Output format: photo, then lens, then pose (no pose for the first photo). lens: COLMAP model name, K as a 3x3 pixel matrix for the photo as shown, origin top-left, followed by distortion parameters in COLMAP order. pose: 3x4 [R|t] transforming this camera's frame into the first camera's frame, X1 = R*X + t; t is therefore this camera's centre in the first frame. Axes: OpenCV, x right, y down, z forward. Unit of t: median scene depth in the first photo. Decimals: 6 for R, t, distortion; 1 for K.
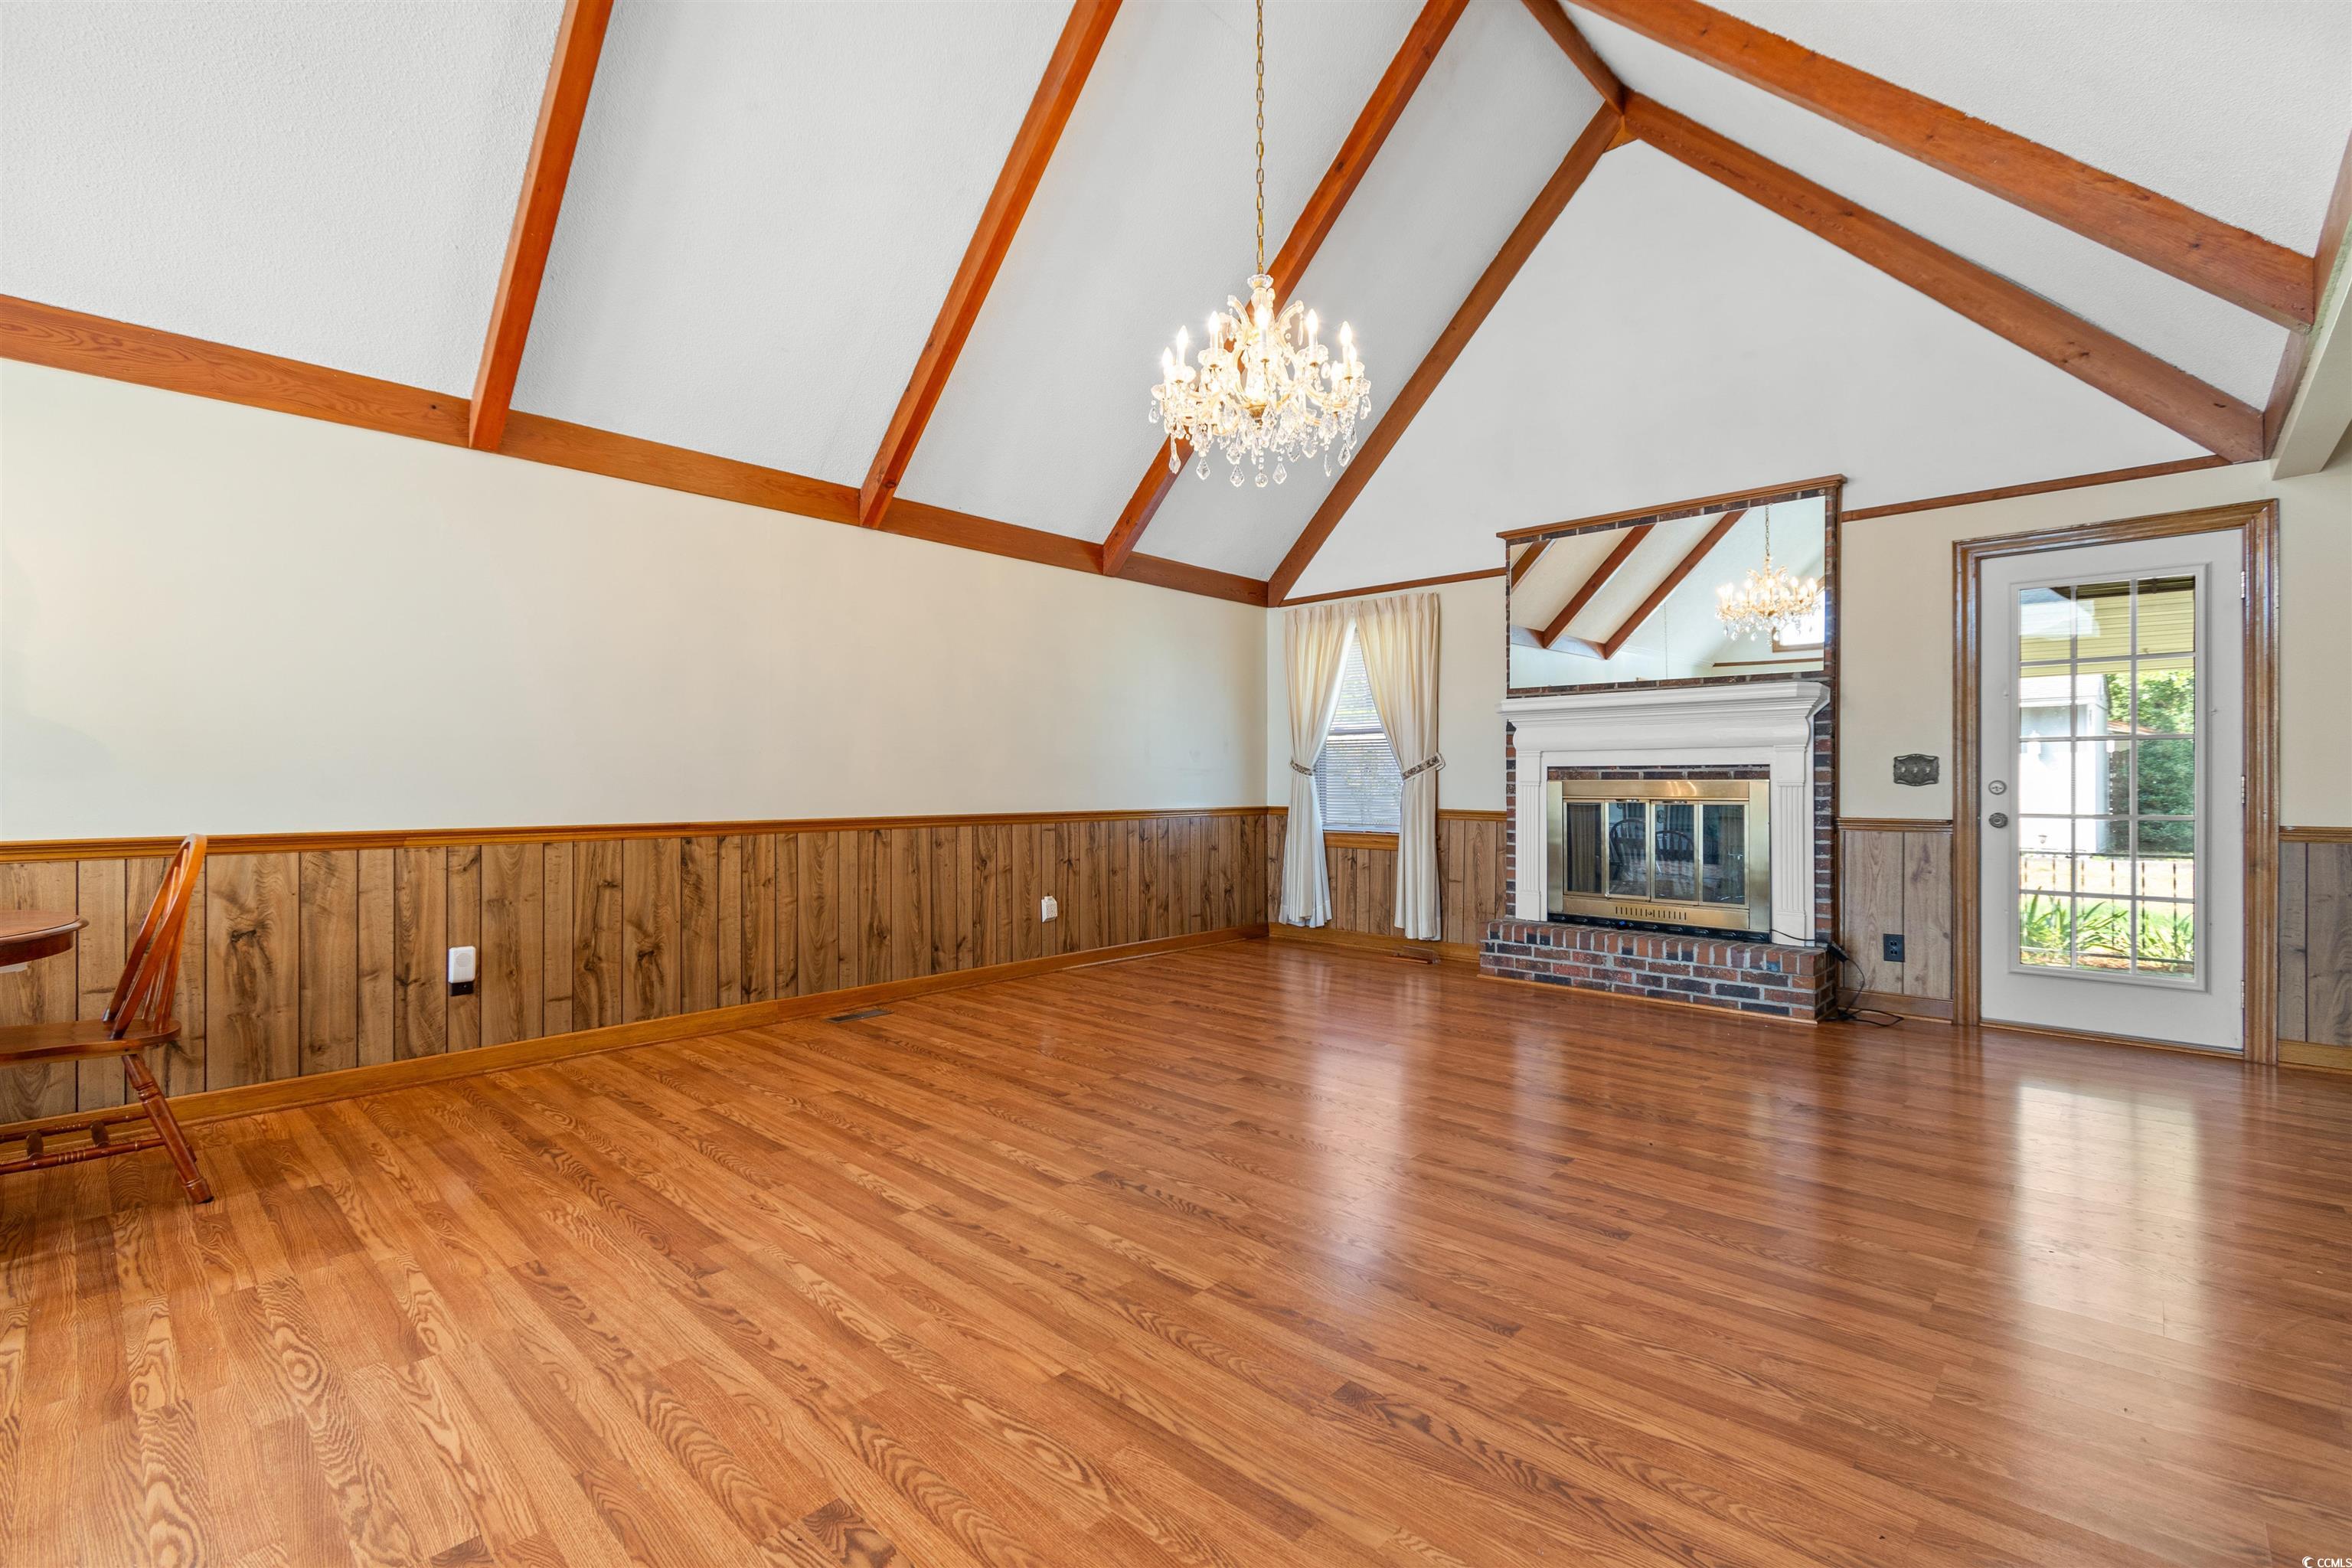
lens RADIAL K [[1066.4, 0, 1209.9], [0, 1066.4, 779.0], [0, 0, 1]] dist [0.003909, 0.000360]
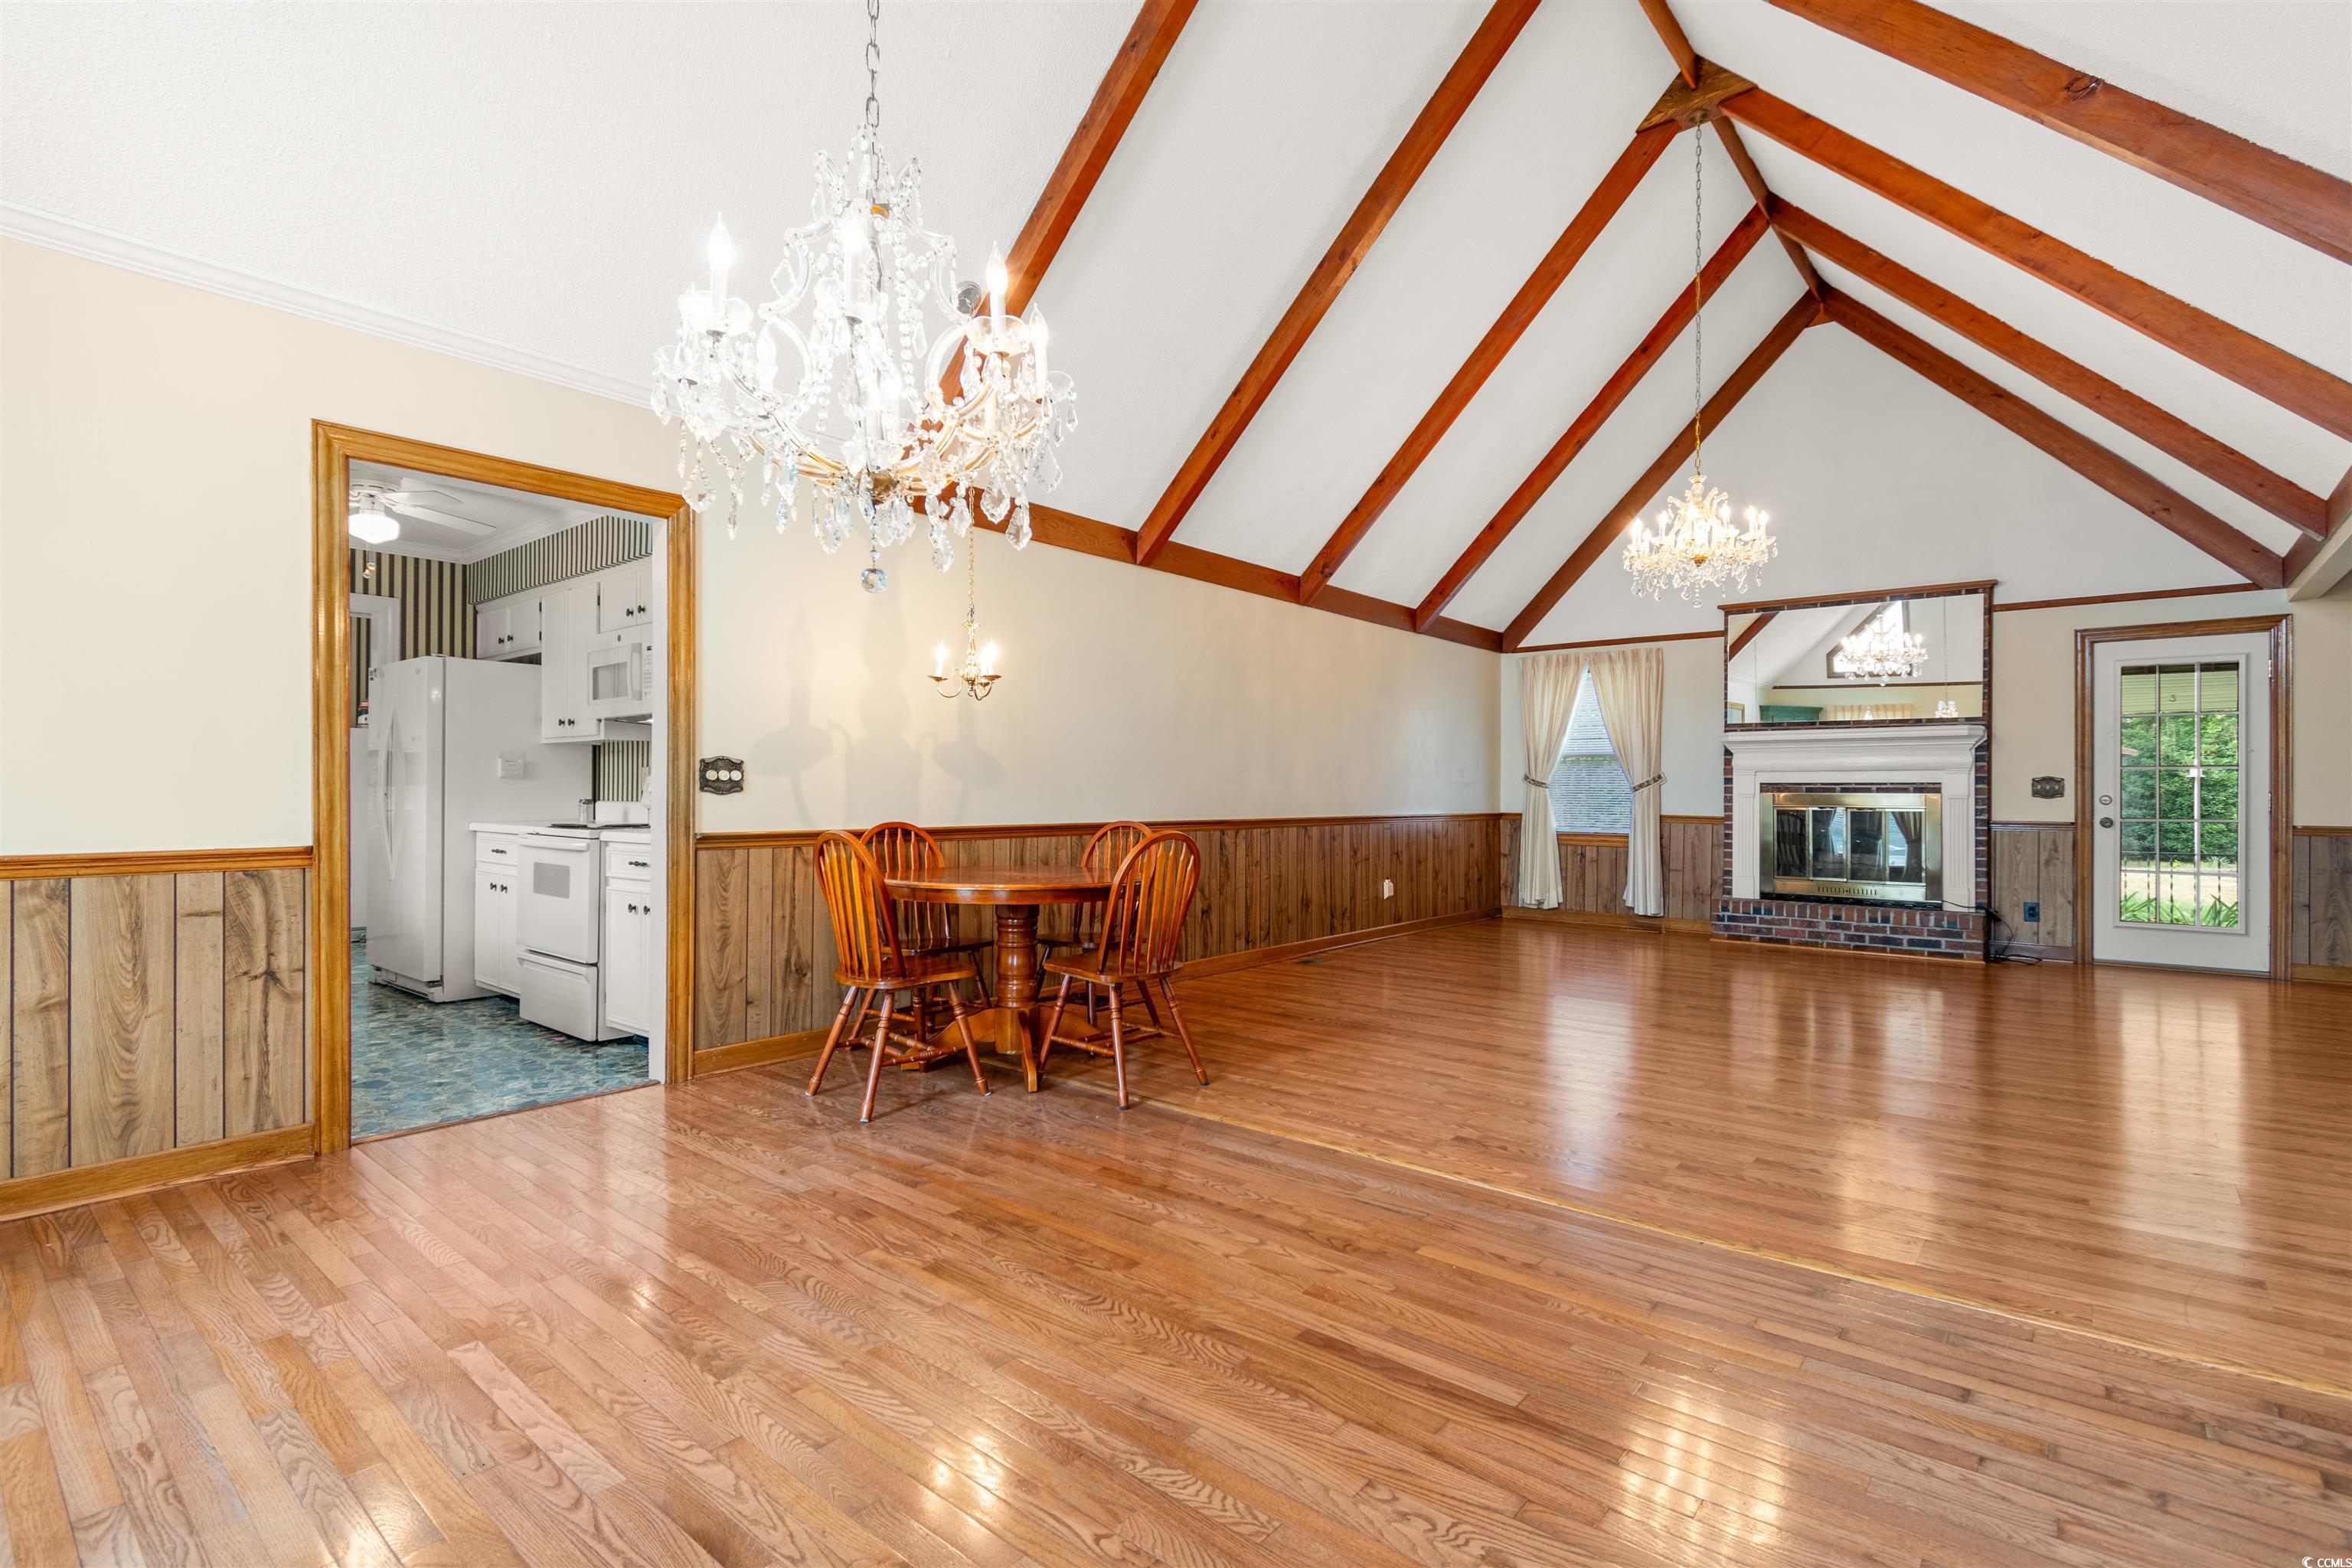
lens RADIAL K [[1146.8, 0, 1176.0], [0, 1146.8, 784.0], [0, 0, 1]] dist [-0.005592, -0.001781]
pose [[0.998945, 0.006133, 0.045521, -0.557435], [-0.005925, 0.999971, -0.004695, 0.000916], [-0.045549, 0.004420, 0.998952, -0.461170]]
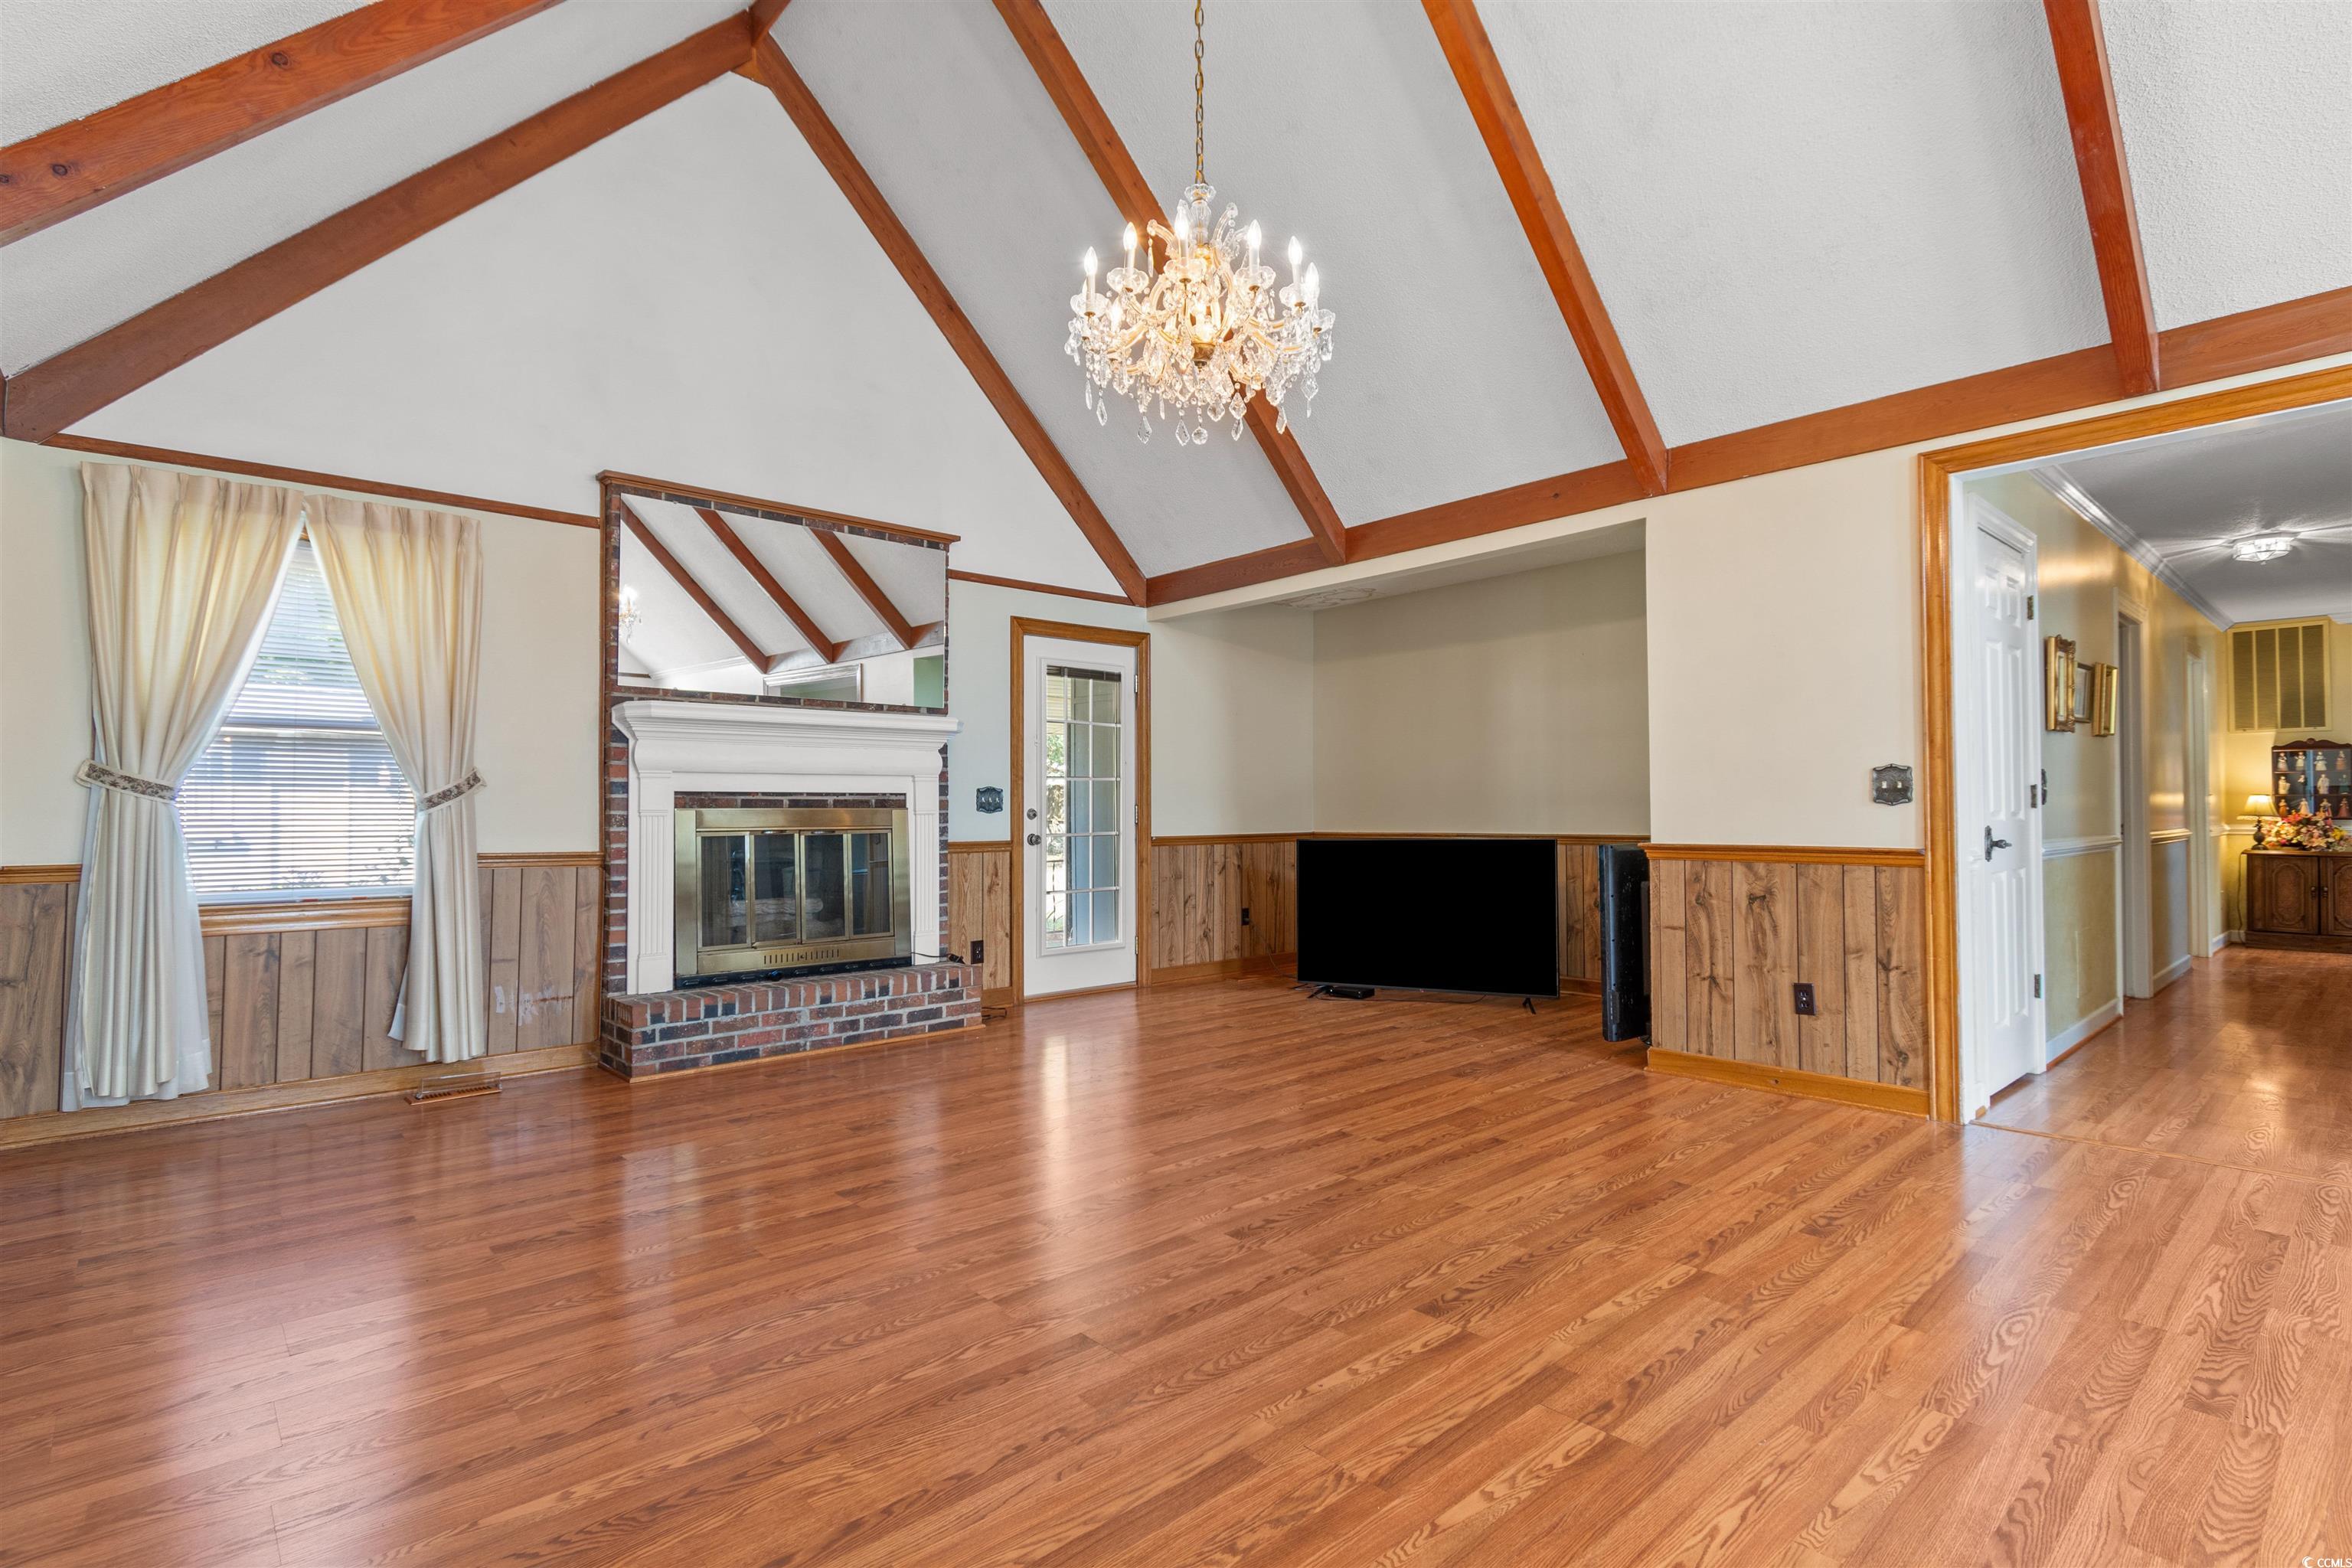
lens RADIAL K [[1123.7, 0, 1187.8], [0, 1123.7, 791.4], [0, 0, 1]] dist [0.002488, -0.001512]
pose [[0.085704, 0.015368, 0.996202, -0.551740], [0.001334, 0.999878, -0.015539, 0.001837], [-0.996320, 0.002660, 0.085673, 0.647565]]
